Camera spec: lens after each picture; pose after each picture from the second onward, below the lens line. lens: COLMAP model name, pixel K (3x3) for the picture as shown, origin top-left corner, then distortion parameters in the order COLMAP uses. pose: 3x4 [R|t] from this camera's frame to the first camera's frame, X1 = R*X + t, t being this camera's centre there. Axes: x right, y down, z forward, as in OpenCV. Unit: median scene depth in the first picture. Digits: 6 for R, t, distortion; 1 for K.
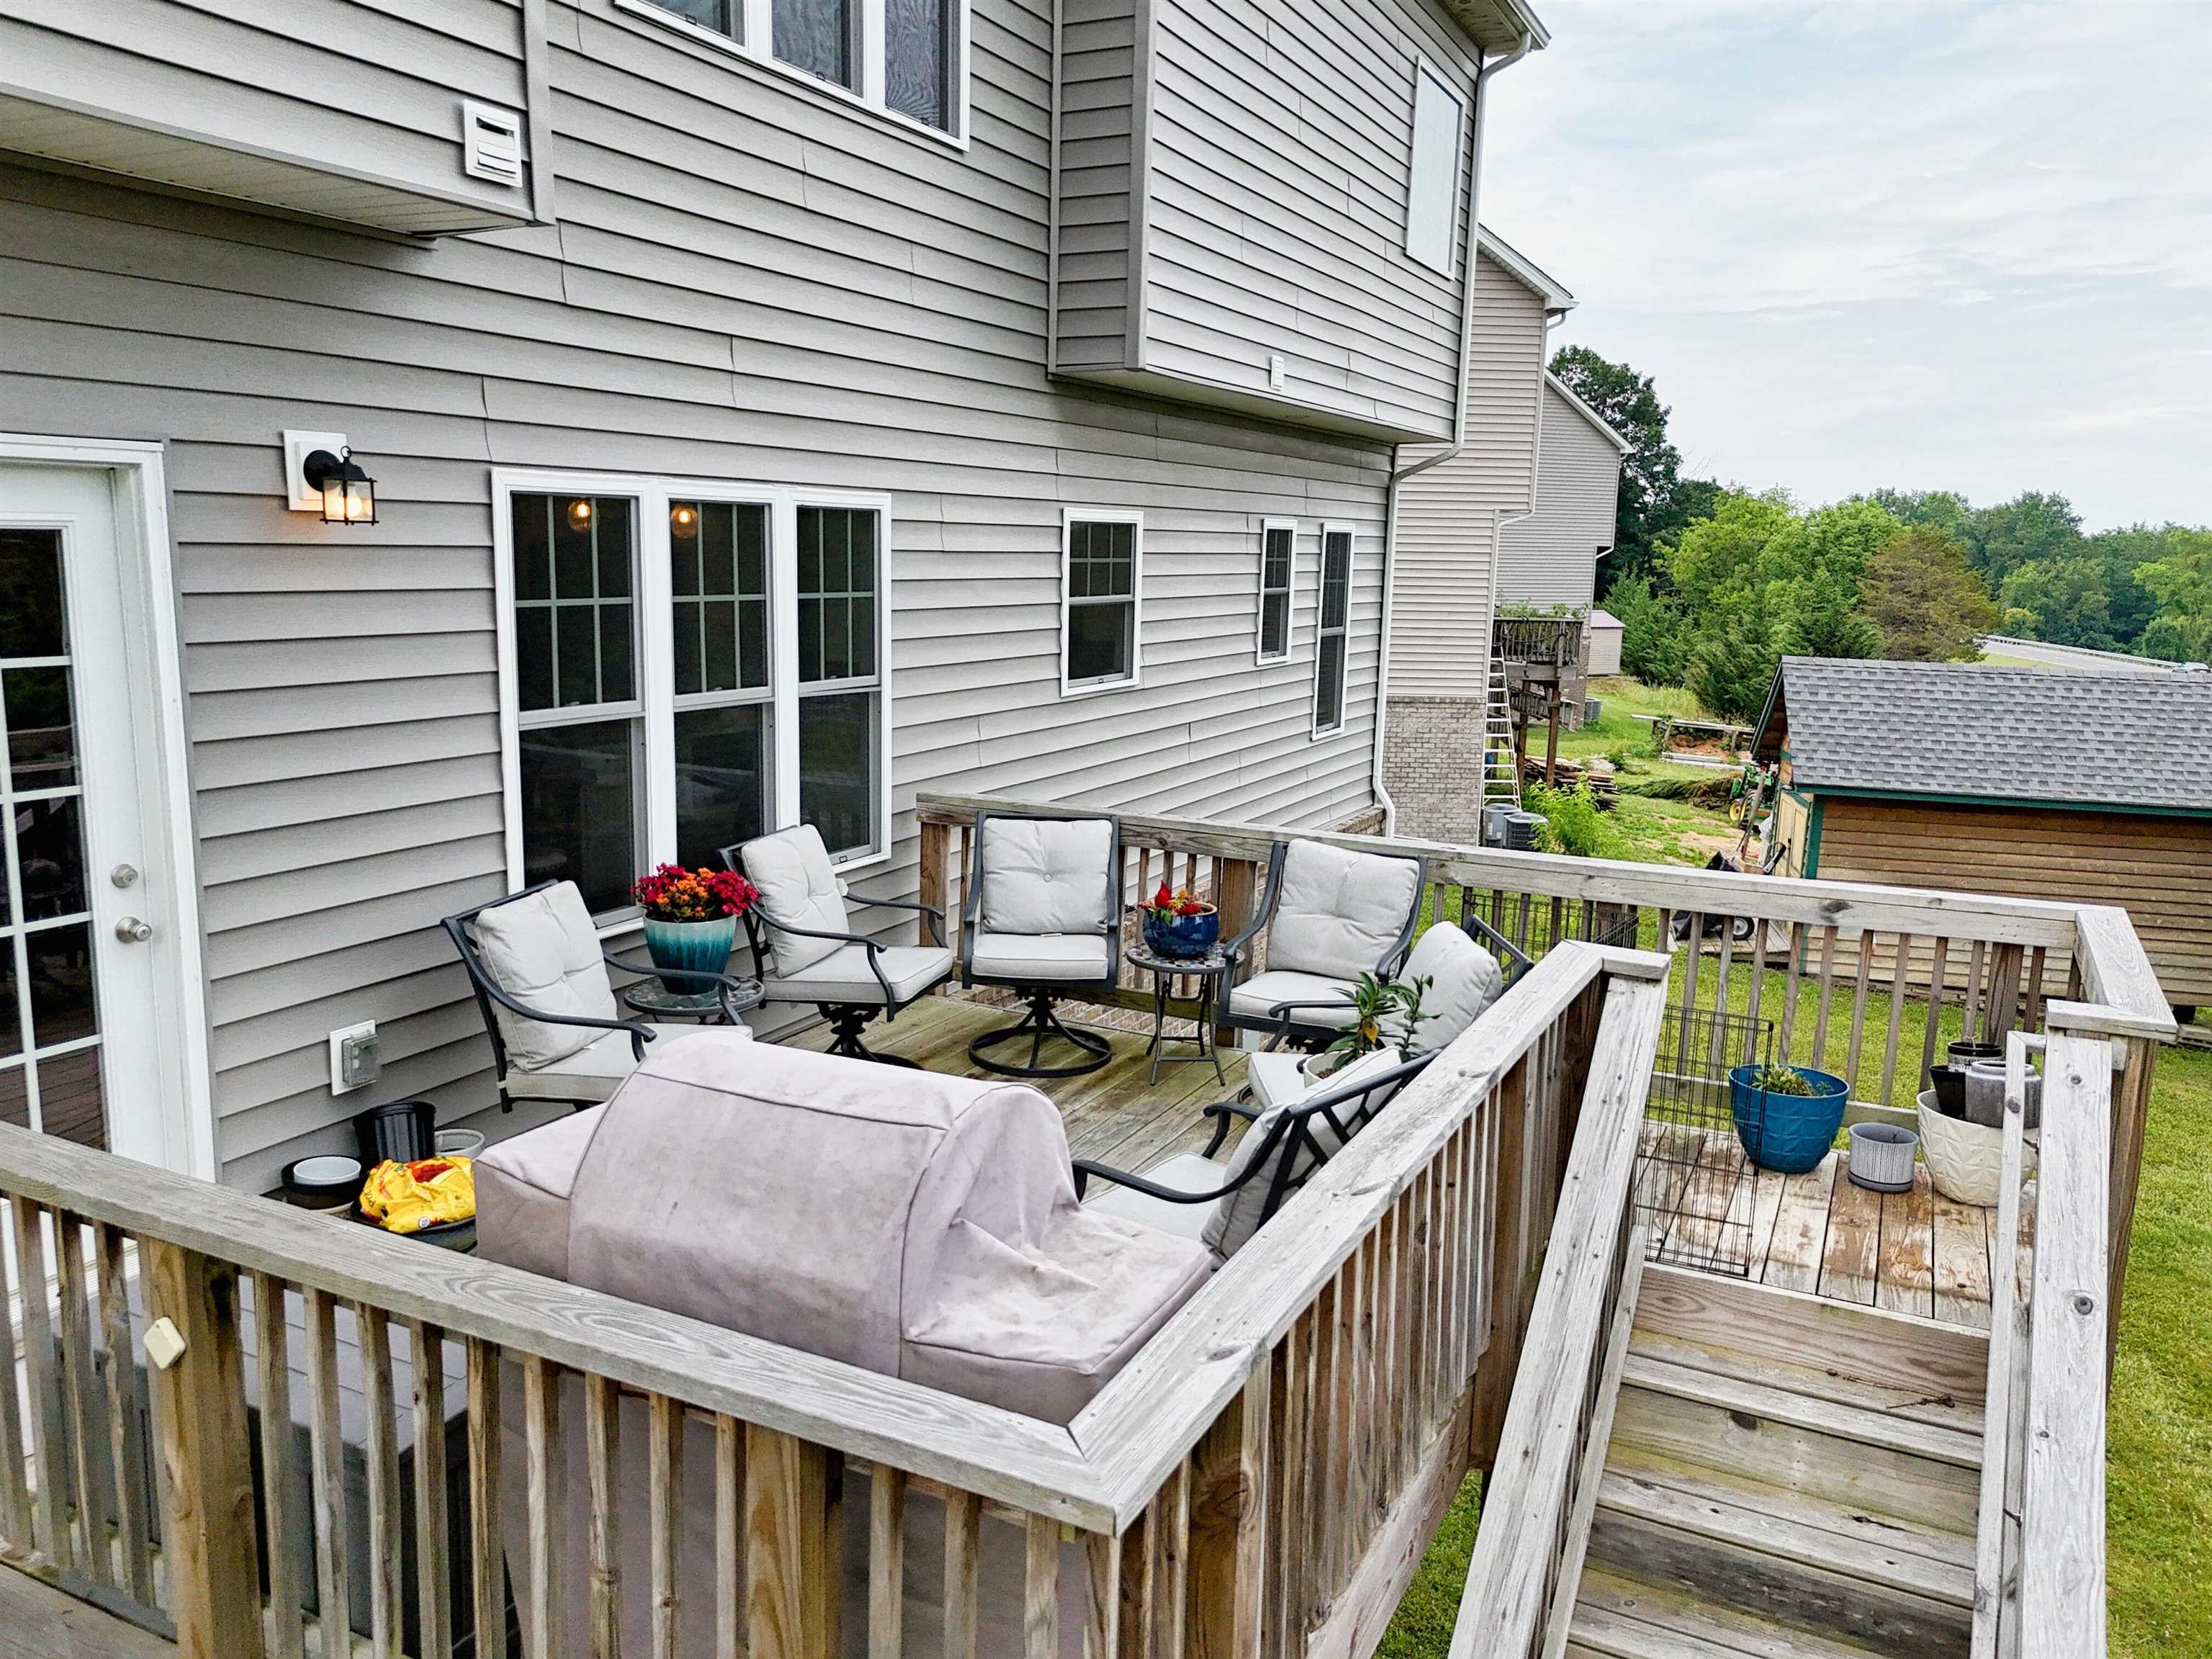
lens RADIAL K [[1637.2, 0, 1102.7], [0, 1637.2, 825.2], [0, 0, 1]] dist [0.055472, -0.046805]
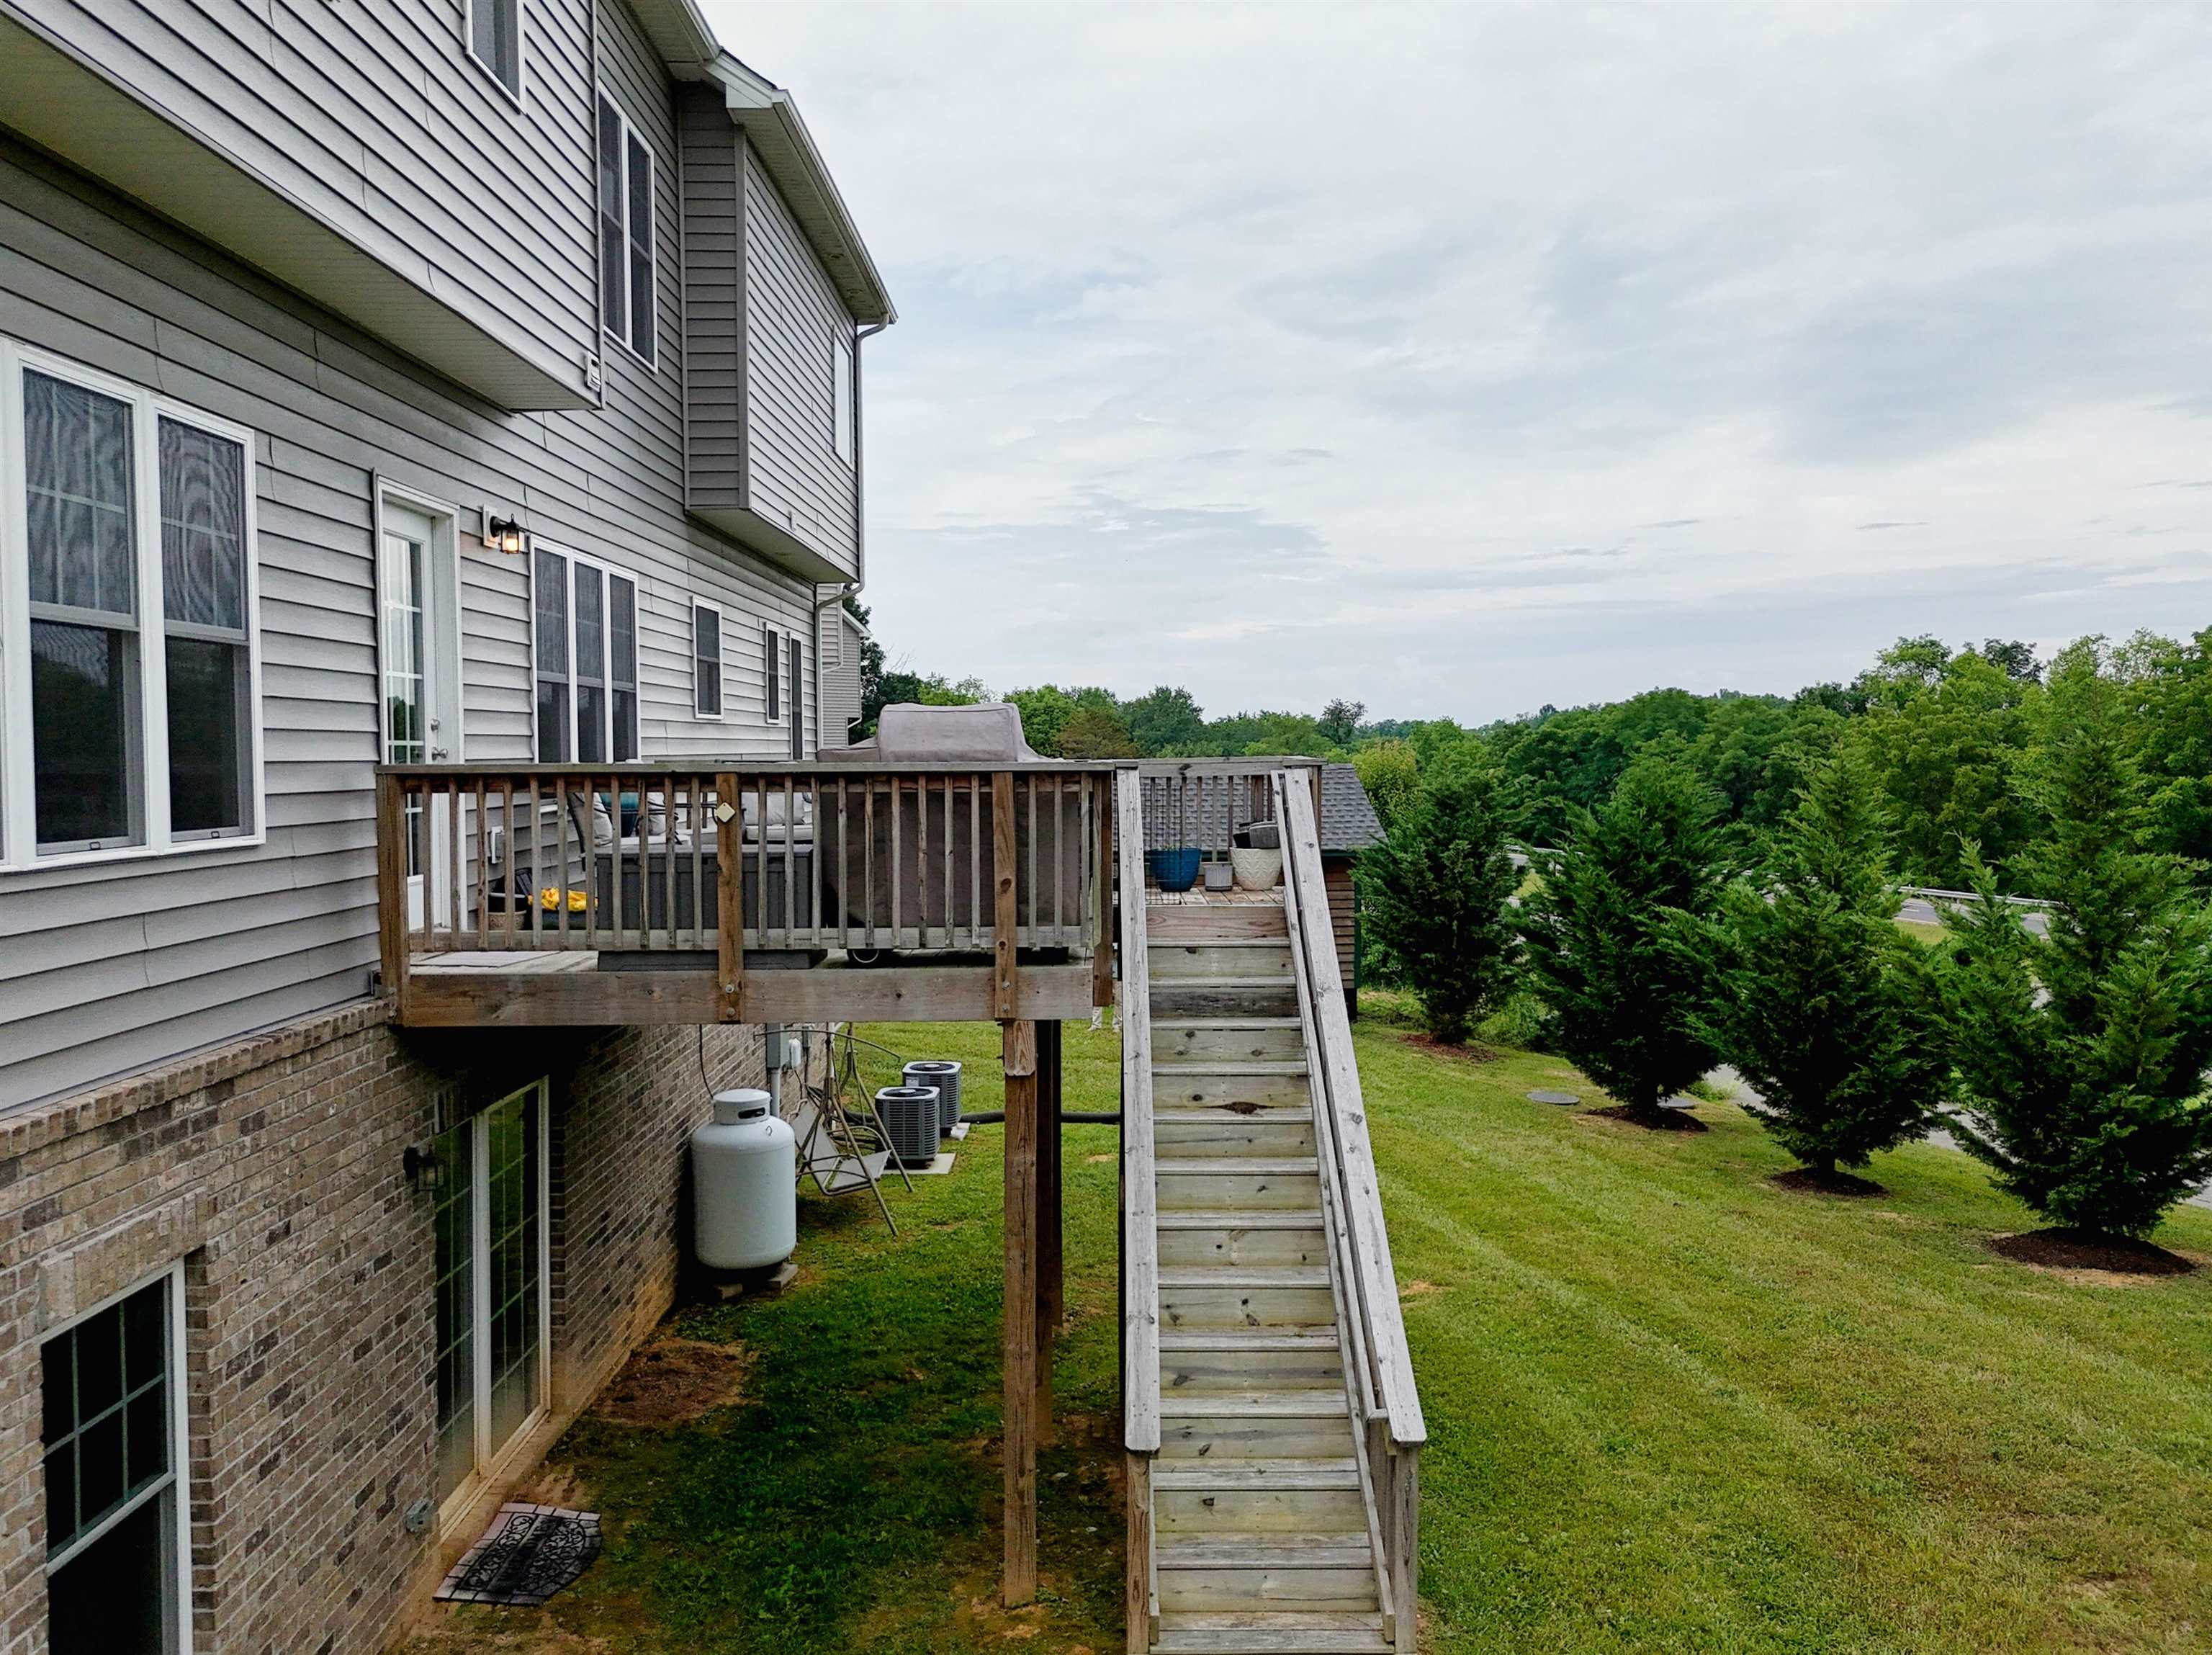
lens RADIAL K [[1637.3, 0, 1096.0], [0, 1637.3, 829.8], [0, 0, 1]] dist [0.055472, -0.046805]
pose [[0.894347, -0.029065, 0.446428, -0.458289], [0.079225, 0.992405, -0.094105, 0.242710], [-0.440303, 0.119531, 0.889857, -0.619309]]
